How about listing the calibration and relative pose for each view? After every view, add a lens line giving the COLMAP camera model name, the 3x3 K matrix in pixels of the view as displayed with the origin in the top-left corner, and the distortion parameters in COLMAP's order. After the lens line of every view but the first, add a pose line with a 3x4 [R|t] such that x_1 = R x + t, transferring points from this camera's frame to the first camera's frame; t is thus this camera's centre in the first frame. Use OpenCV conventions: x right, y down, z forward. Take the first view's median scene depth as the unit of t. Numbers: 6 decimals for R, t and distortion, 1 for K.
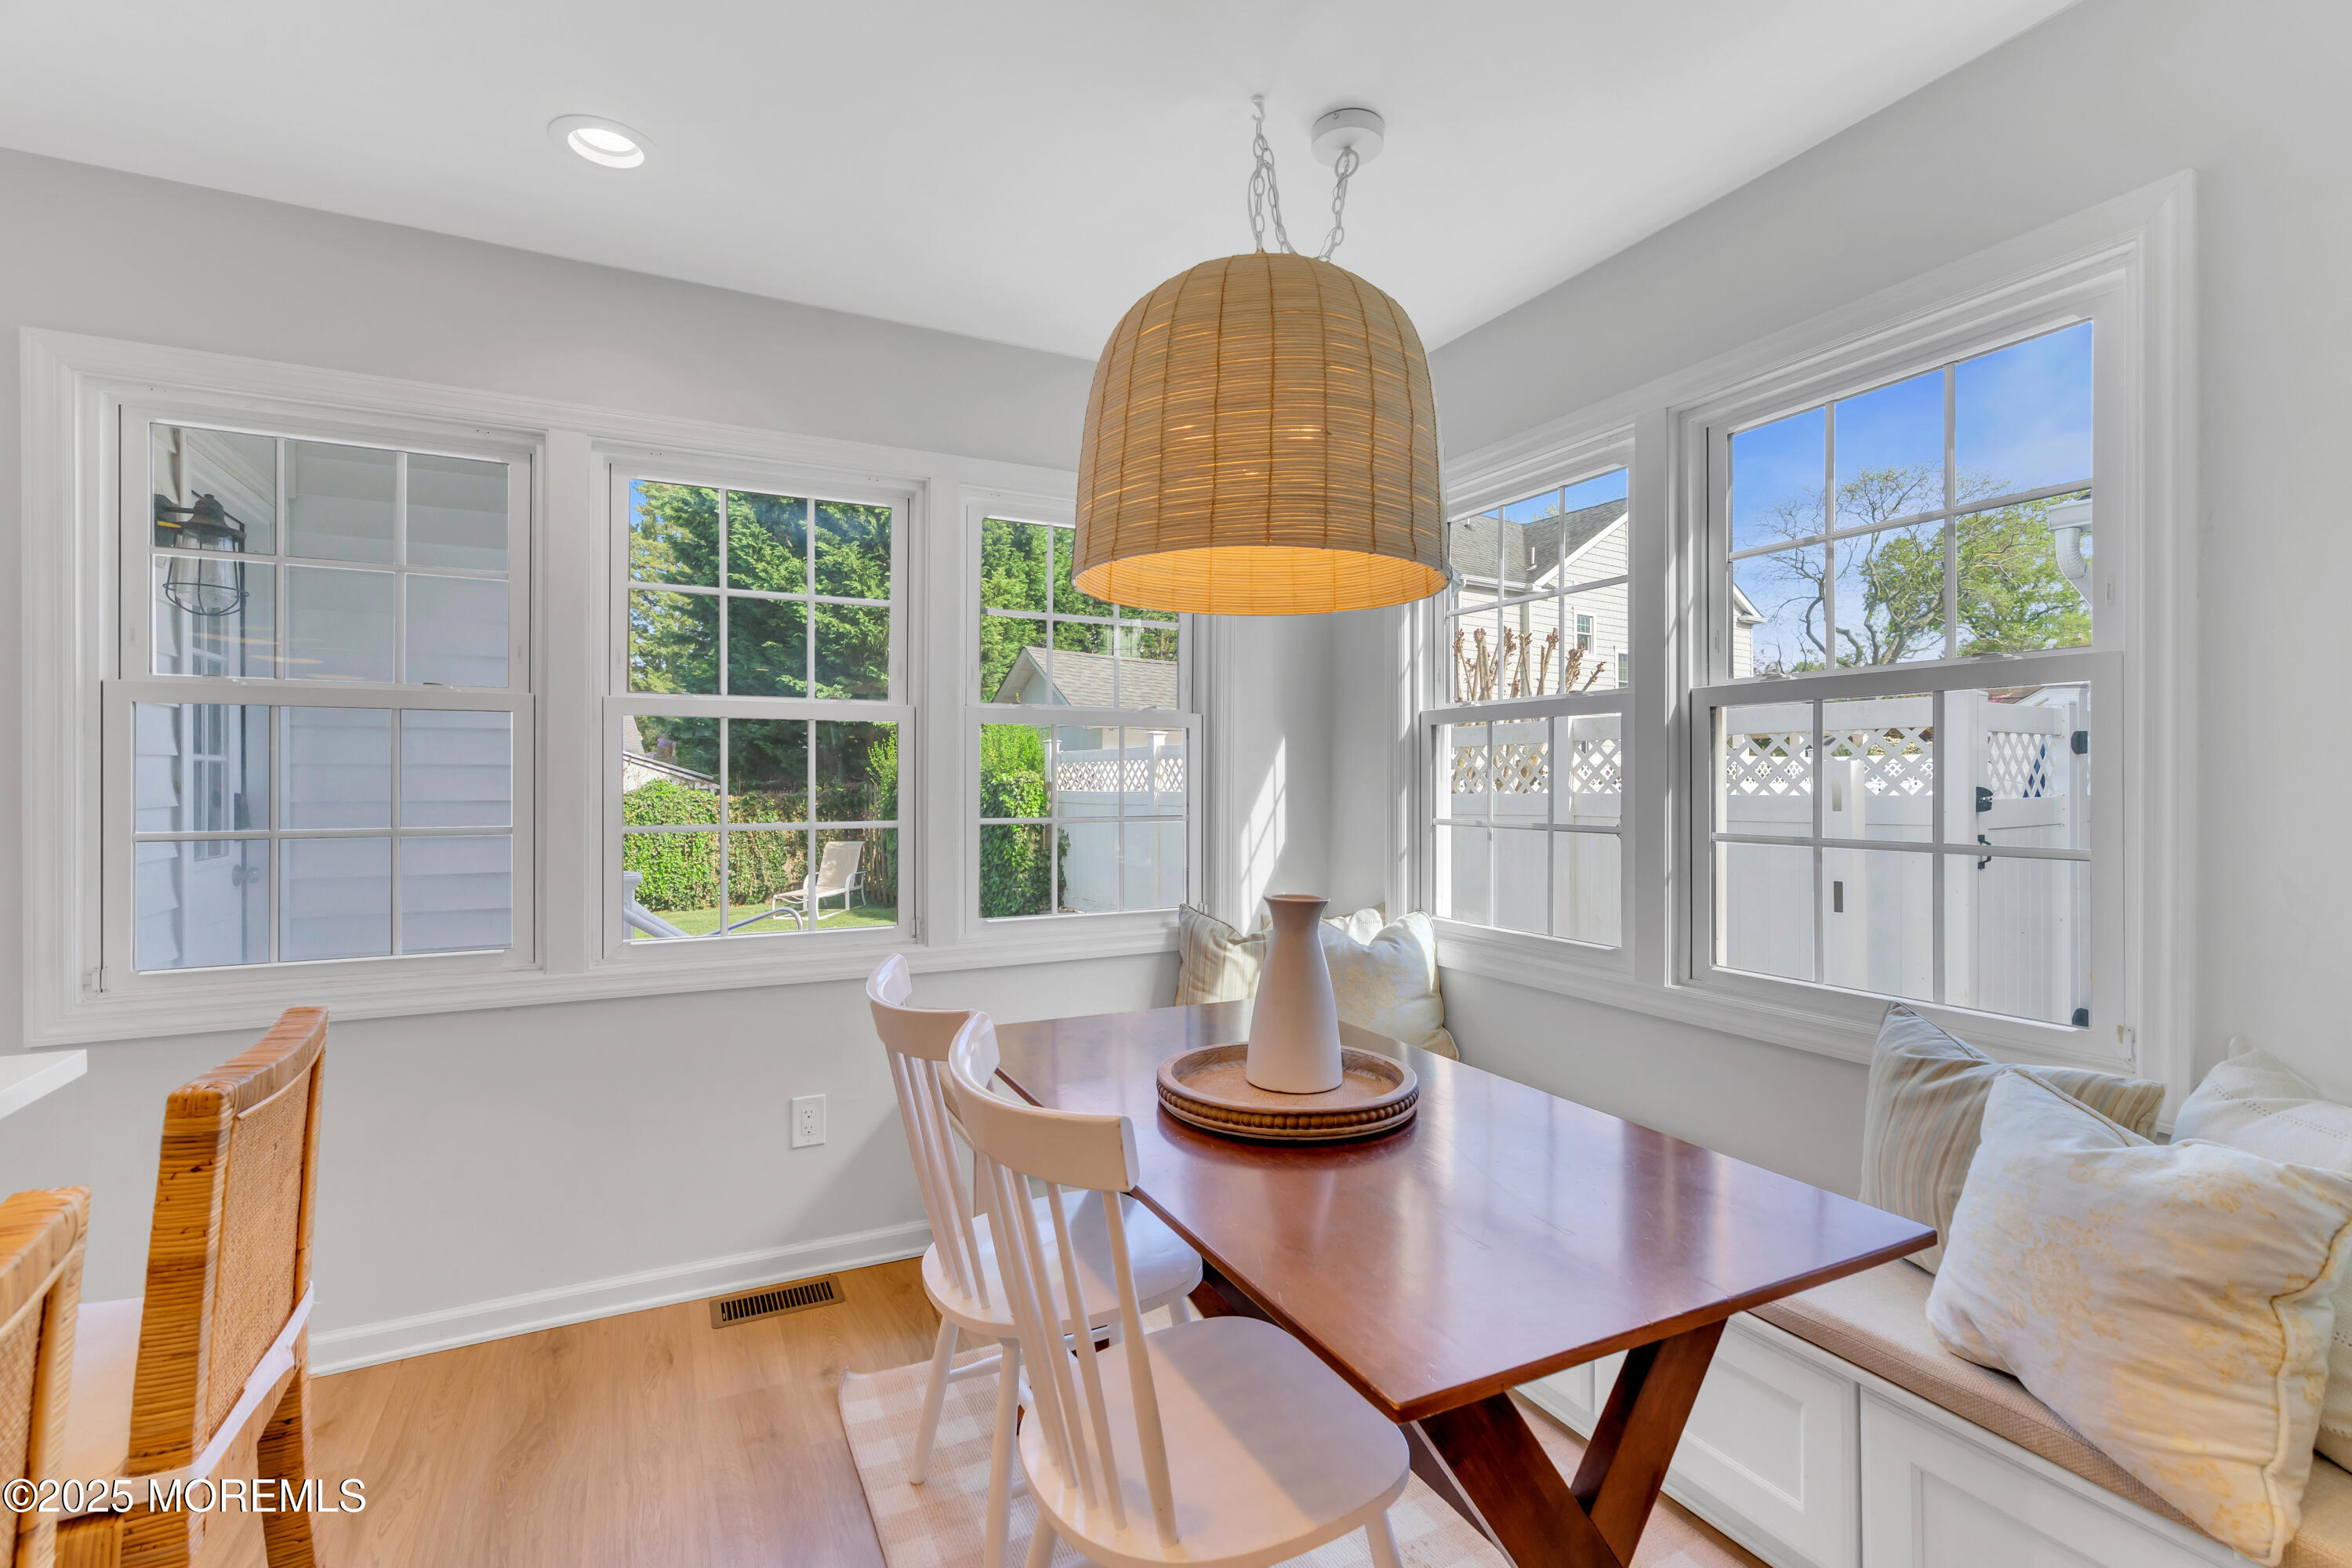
lens RADIAL K [[1057.4, 0, 1172.9], [0, 1057.4, 778.0], [0, 0, 1]] dist [-0.005911, 0.000283]
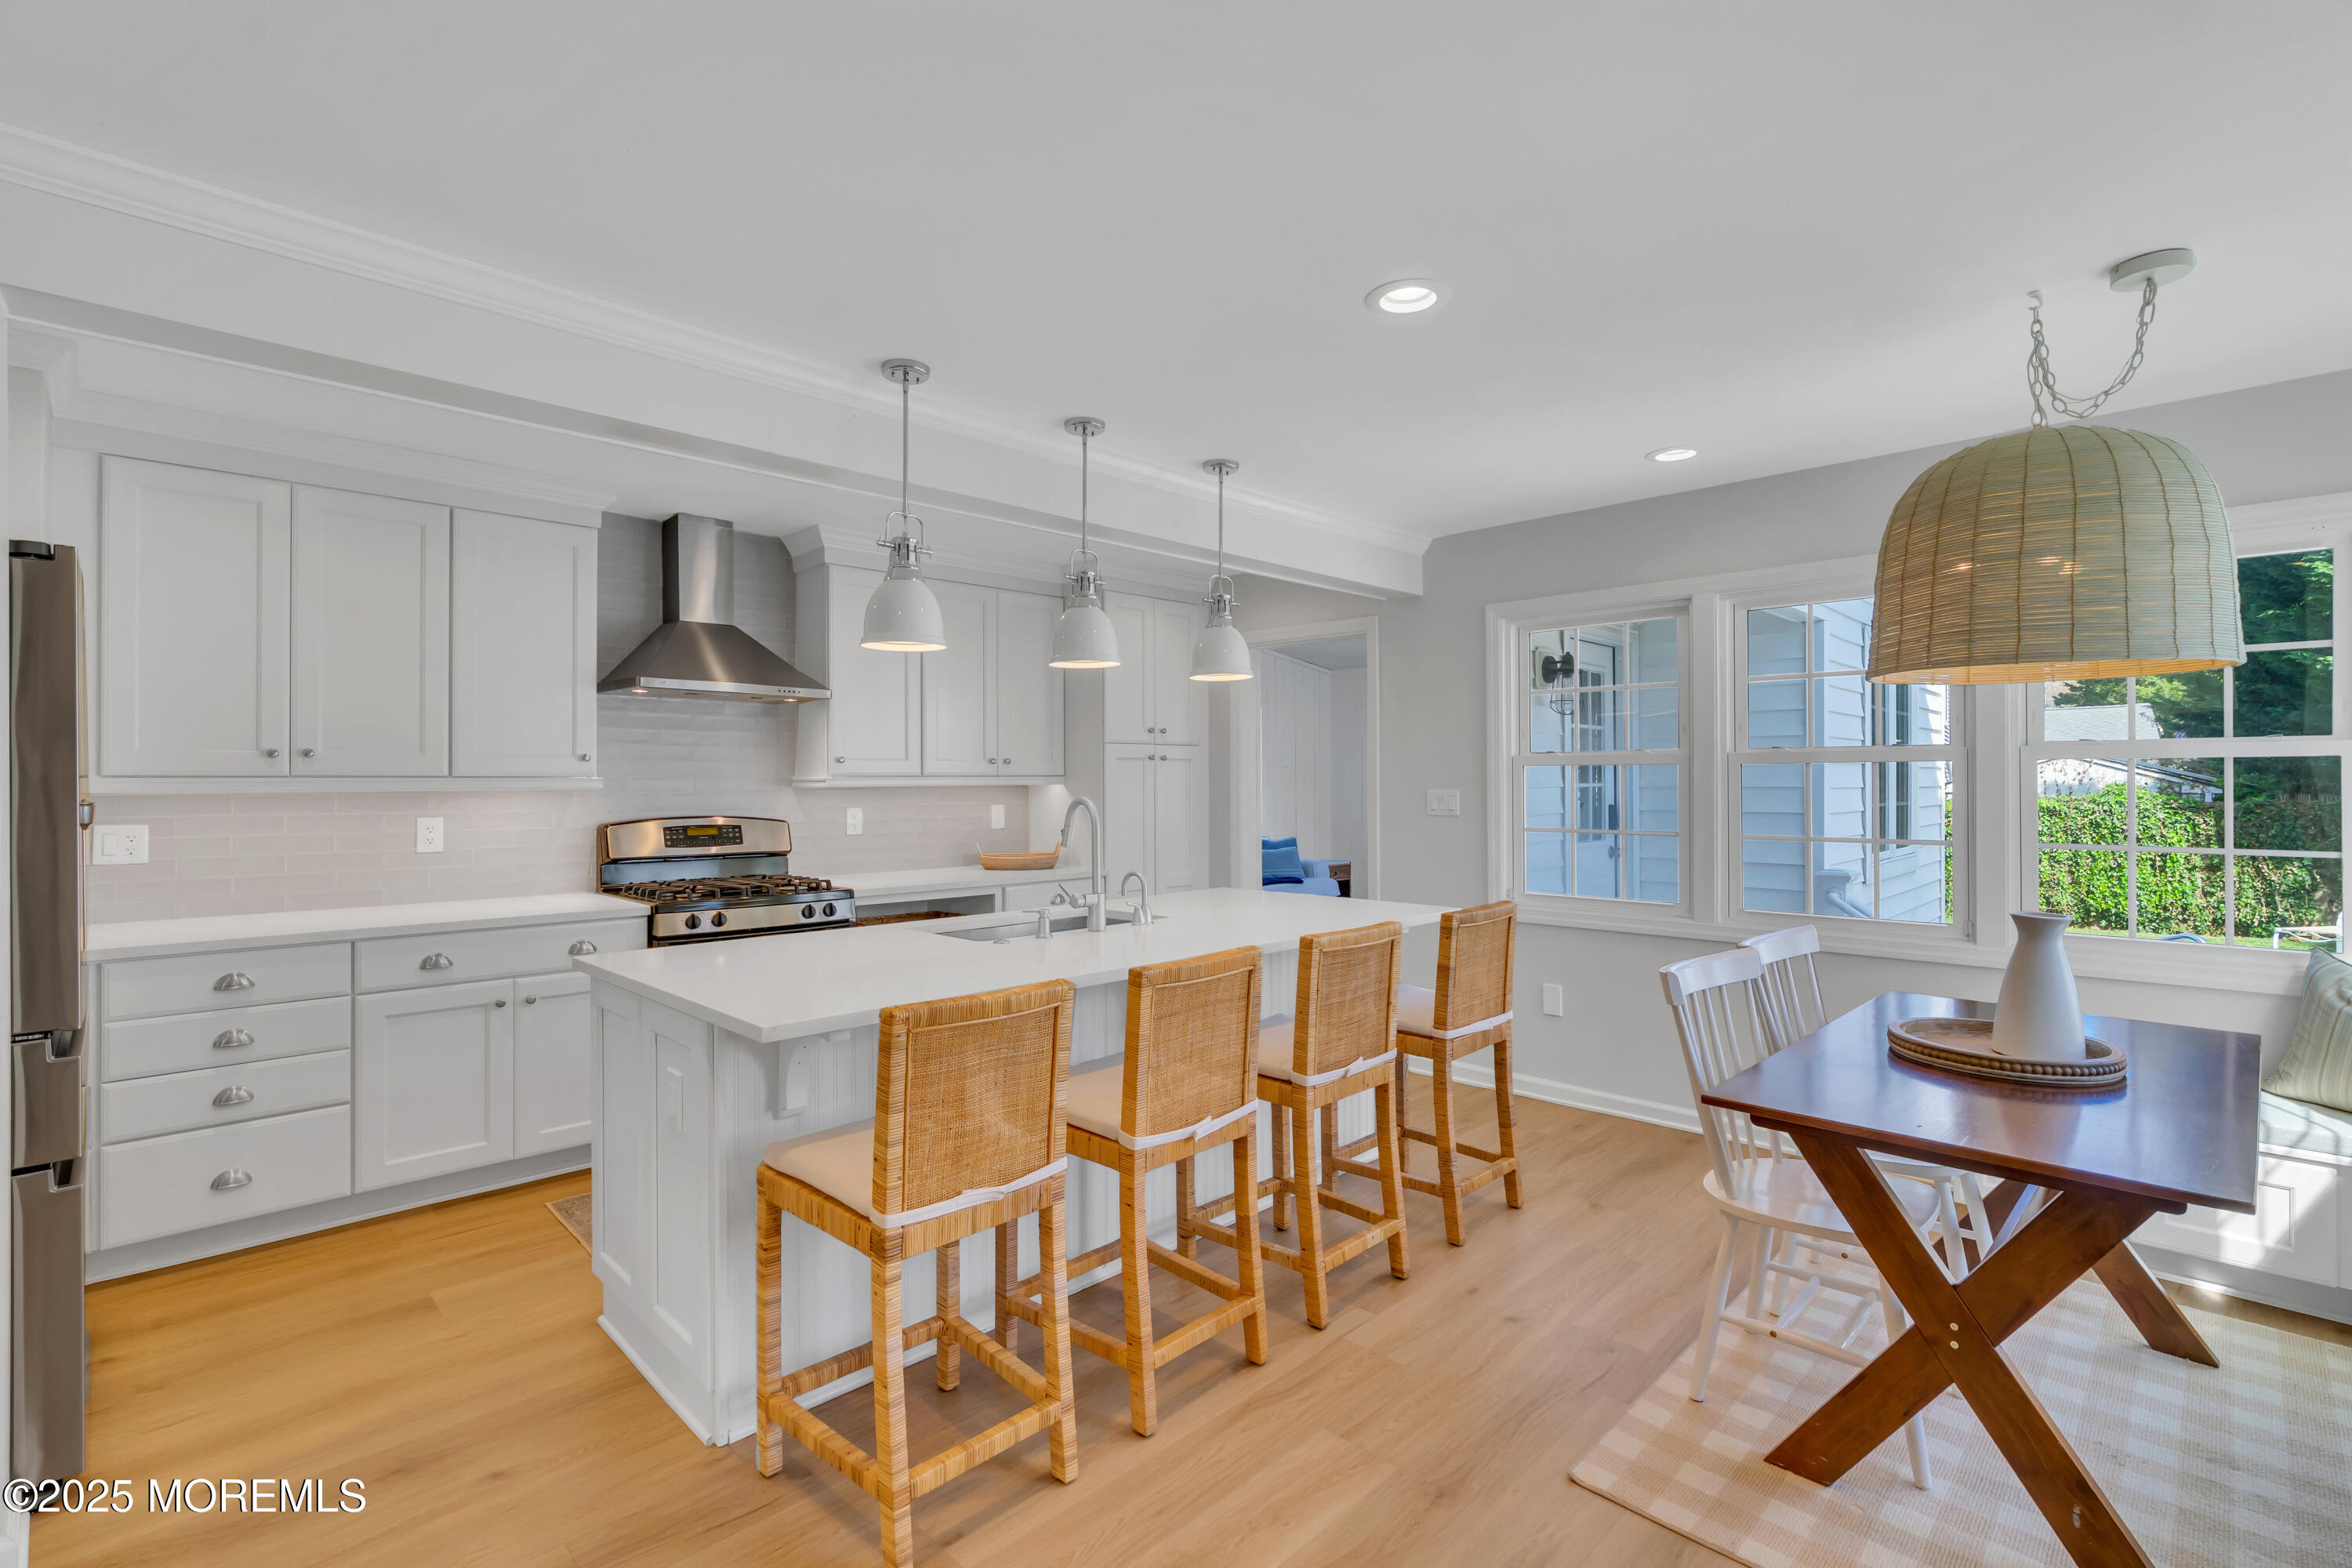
lens RADIAL K [[1057.4, 0, 1173.2], [0, 1057.4, 774.0], [0, 0, 1]] dist [-0.005911, 0.000283]
pose [[0.308439, -0.004511, -0.951233, 0.667917], [0.004386, 0.999985, -0.003320, -0.040170], [0.951234, -0.003148, 0.308454, -0.271322]]
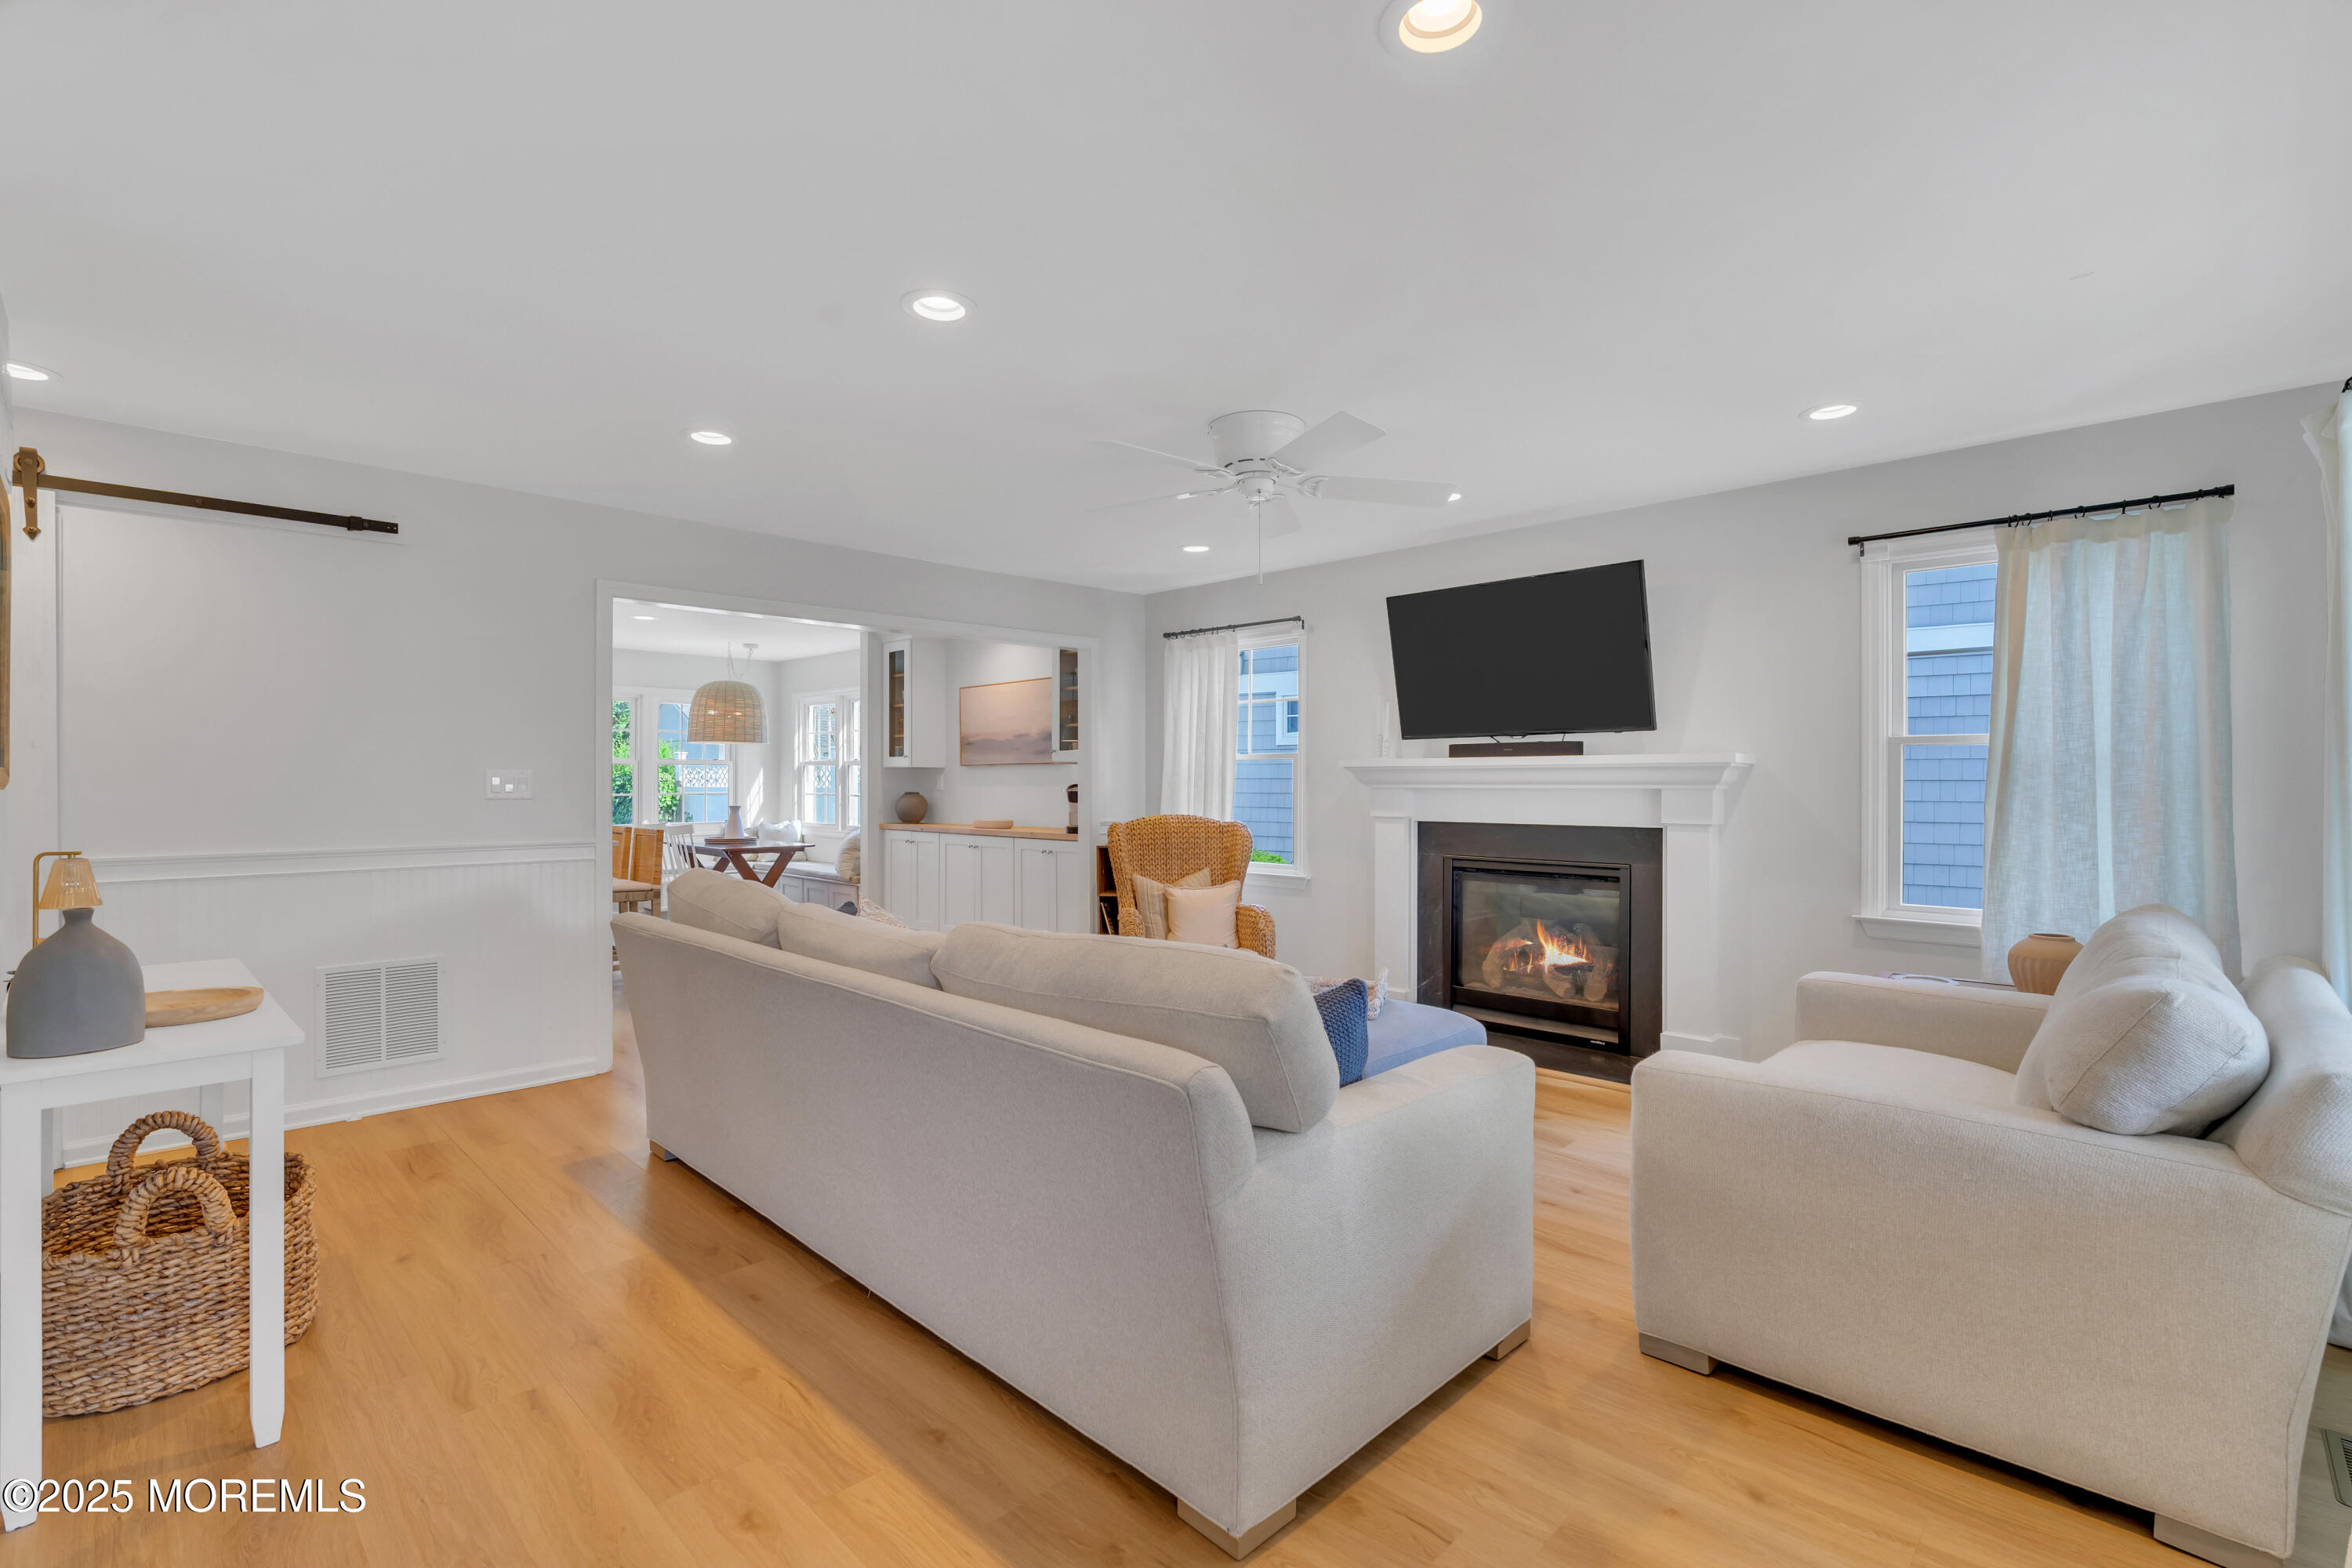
lens RADIAL K [[1046.5, 0, 1174.1], [0, 1046.5, 786.0], [0, 0, 1]] dist [-0.009987, 0.002214]
pose [[0.950547, -0.002529, 0.310570, 0.370859], [-0.000078, 0.999965, 0.008380, -0.015451], [-0.310580, -0.007990, 0.950514, -2.910104]]
